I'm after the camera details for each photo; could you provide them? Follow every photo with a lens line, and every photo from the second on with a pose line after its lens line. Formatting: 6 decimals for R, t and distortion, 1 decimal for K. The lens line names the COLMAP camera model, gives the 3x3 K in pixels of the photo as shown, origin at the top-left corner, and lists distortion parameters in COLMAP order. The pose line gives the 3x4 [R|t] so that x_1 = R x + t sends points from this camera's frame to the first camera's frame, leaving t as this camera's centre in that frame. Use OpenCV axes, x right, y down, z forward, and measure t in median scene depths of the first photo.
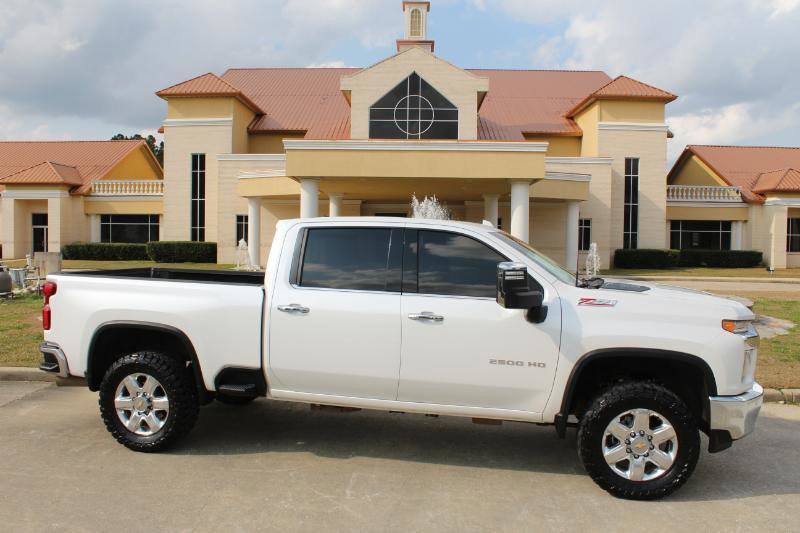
lens RADIAL K [[651.5, 0, 398.2], [0, 651.5, 277.8], [0, 0, 1]] dist [-0.125010, 0.067092]
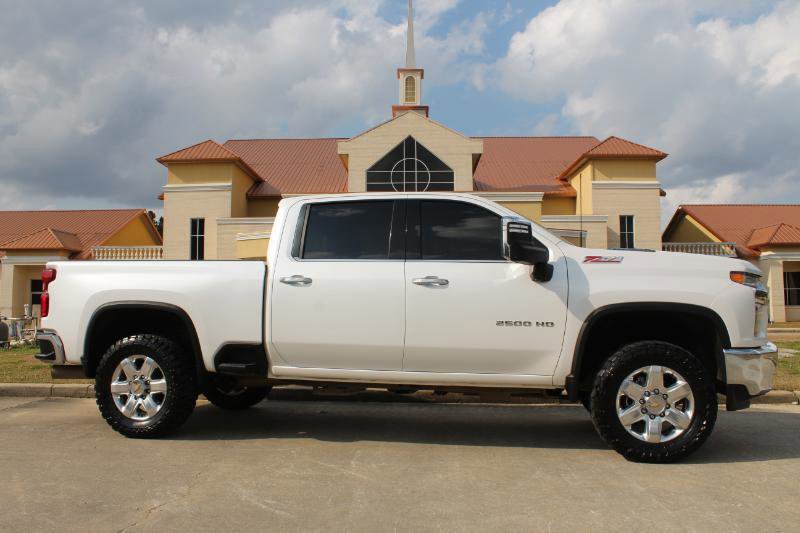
lens RADIAL K [[651.5, 0, 398.0], [0, 651.5, 273.5], [0, 0, 1]] dist [-0.125010, 0.067092]
pose [[0.999867, -0.015895, 0.003691, -0.008642], [0.016218, 0.992996, -0.117026, 0.143902], [-0.001805, 0.117071, 0.993122, 0.015860]]
